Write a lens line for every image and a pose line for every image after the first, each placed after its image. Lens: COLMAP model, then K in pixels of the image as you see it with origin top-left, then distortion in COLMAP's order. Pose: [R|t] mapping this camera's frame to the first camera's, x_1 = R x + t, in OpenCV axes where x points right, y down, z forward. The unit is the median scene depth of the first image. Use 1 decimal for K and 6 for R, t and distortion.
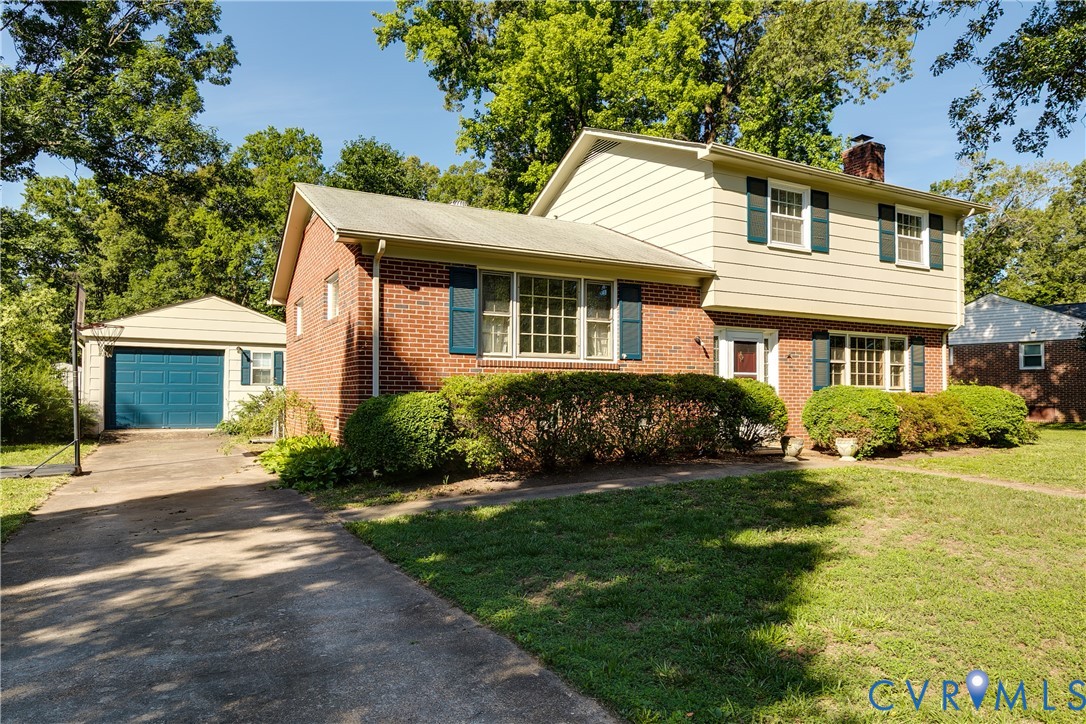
lens RADIAL K [[685.0, 0, 547.9], [0, 685.0, 376.7], [0, 0, 1]] dist [-0.001072, -0.001881]
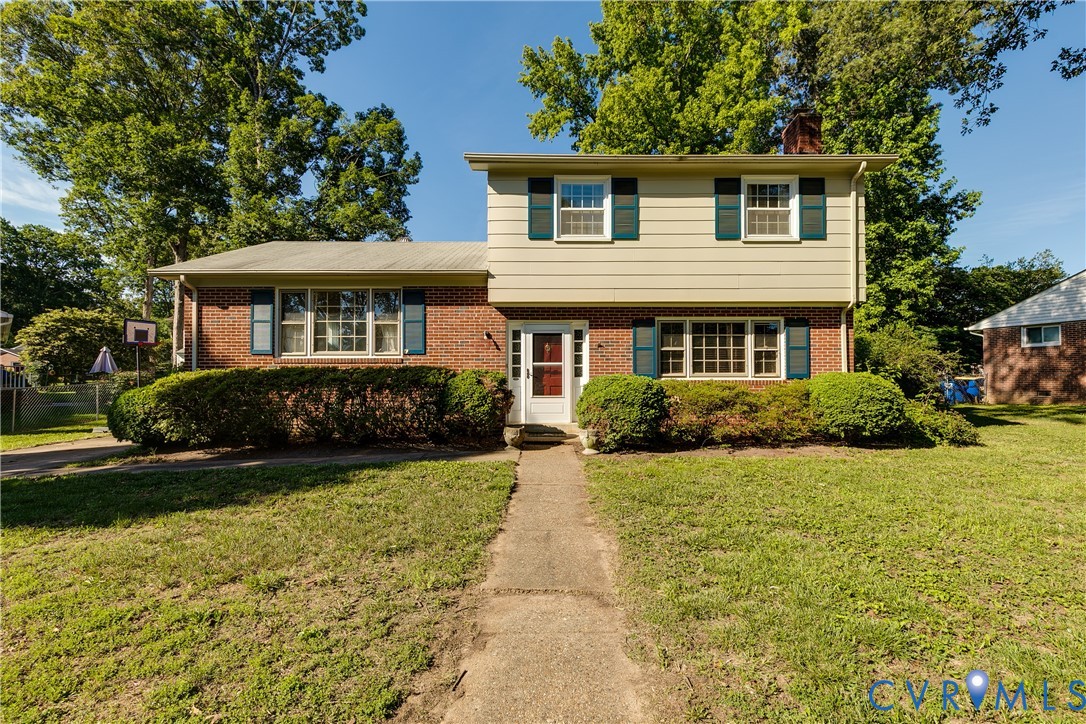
lens RADIAL K [[469.5, 0, 555.5], [0, 469.5, 367.9], [0, 0, 1]] dist [0.001246, -0.000030]
pose [[0.887543, -0.015261, -0.460472, 0.609181], [0.017042, 0.999855, -0.000290, 0.002449], [0.460410, -0.007590, 0.887674, 0.344369]]
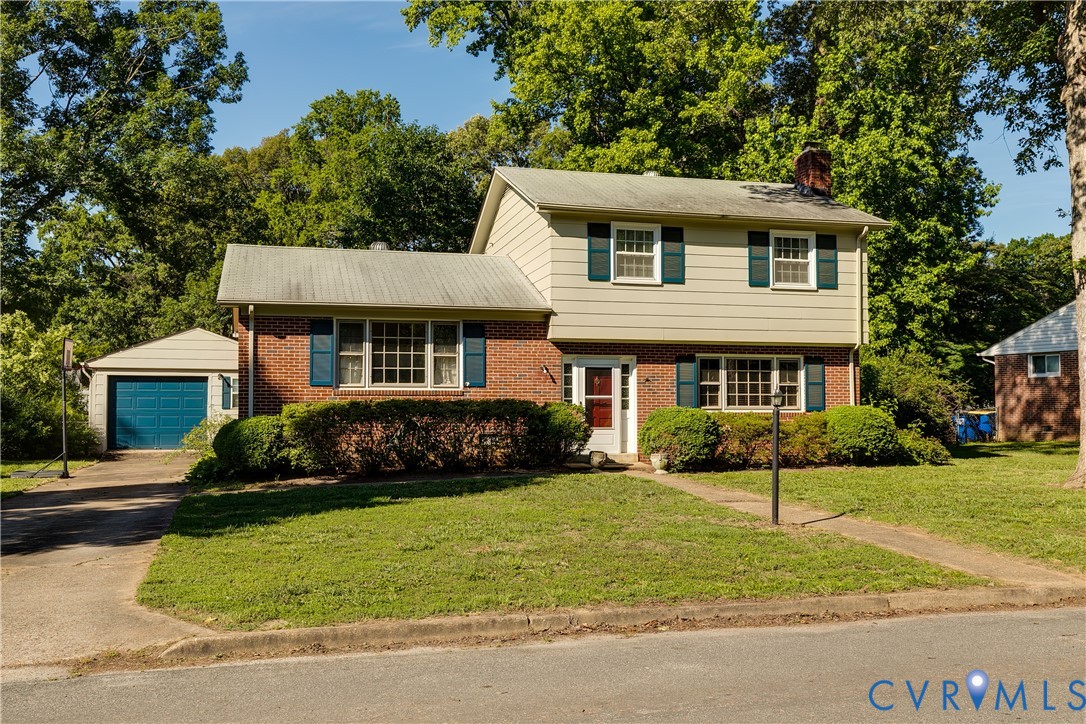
lens RADIAL K [[999.2, 0, 543.0], [0, 999.2, 362.0], [0, 0, 1]] dist [-0.006751, 0.002139]
pose [[0.974527, -0.018039, -0.223545, 0.539880], [0.011848, 0.999509, -0.029006, -0.013970], [0.223958, 0.025618, 0.974262, -0.571745]]
